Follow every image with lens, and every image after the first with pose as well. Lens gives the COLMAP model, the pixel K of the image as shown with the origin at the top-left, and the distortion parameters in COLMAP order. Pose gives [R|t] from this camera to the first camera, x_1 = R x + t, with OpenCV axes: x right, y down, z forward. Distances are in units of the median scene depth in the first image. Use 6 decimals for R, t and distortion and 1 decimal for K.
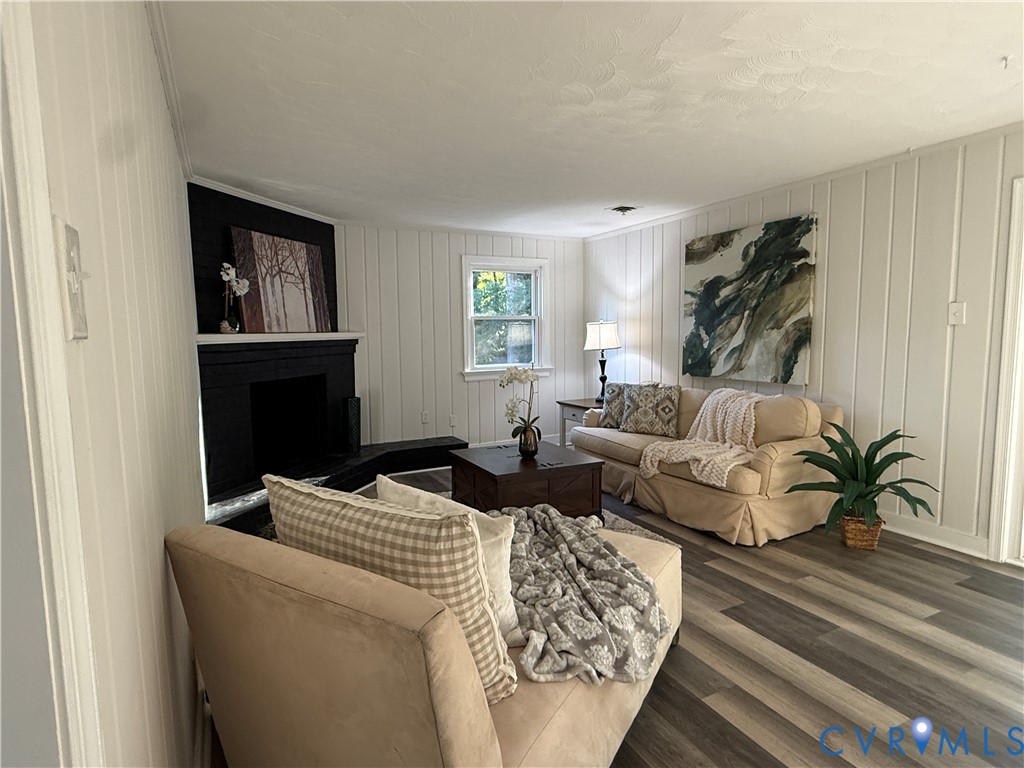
lens RADIAL K [[559.3, 0, 512.0], [0, 559.3, 384.0], [0, 0, 1]] dist [0.003453, 0.000726]
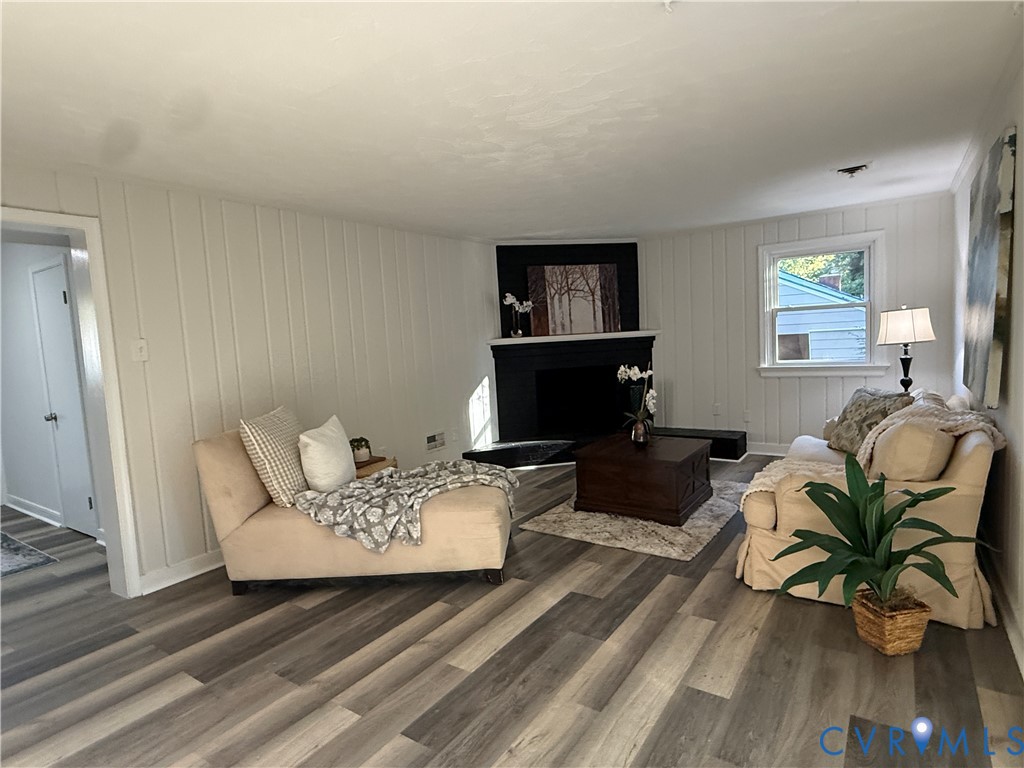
lens RADIAL K [[559.3, 0, 512.0], [0, 559.3, 384.0], [0, 0, 1]] dist [0.003453, 0.000726]
pose [[0.477043, 0.062683, -0.876642, 0.712018], [-0.037873, 0.997993, 0.050751, -0.032090], [0.878064, 0.008991, 0.478459, 0.203294]]
